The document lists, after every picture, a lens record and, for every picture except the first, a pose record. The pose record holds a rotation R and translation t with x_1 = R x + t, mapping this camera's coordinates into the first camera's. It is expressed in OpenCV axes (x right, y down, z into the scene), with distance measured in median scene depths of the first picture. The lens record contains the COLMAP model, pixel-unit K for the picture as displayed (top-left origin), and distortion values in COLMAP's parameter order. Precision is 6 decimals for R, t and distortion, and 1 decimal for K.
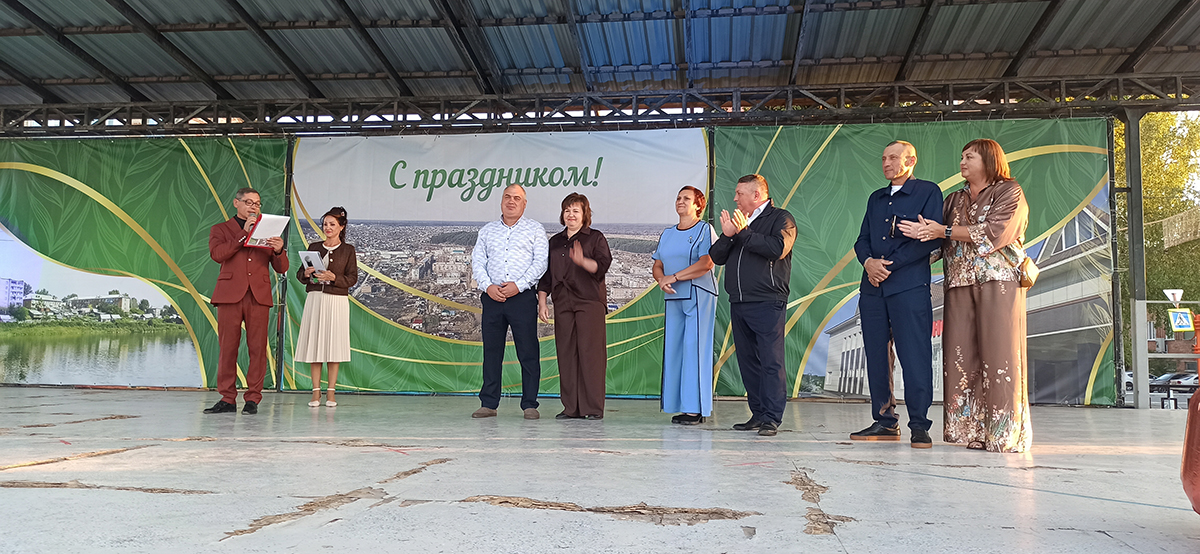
lens RADIAL K [[891.2, 0, 600.0], [0, 891.2, 277.0], [0, 0, 1]] dist [0.053259, -0.051449]
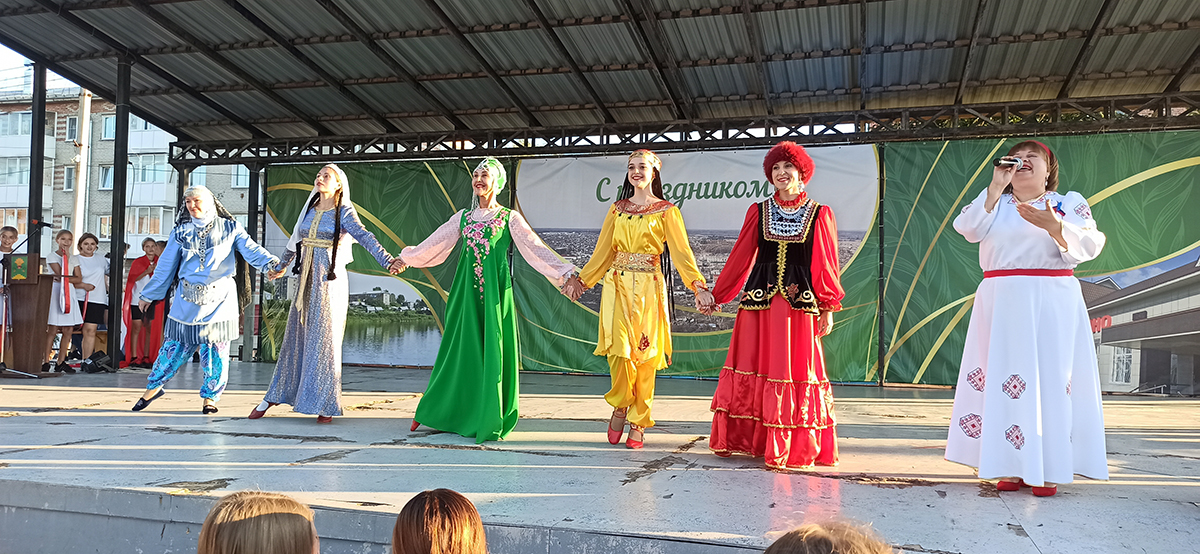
lens RADIAL K [[891.2, 0, 600.0], [0, 891.2, 277.0], [0, 0, 1]] dist [0.053259, -0.051449]
pose [[0.987194, -0.002410, -0.159506, -0.044579], [0.007871, 0.999404, 0.033615, -0.040352], [0.159330, -0.034440, 0.986624, -0.169639]]
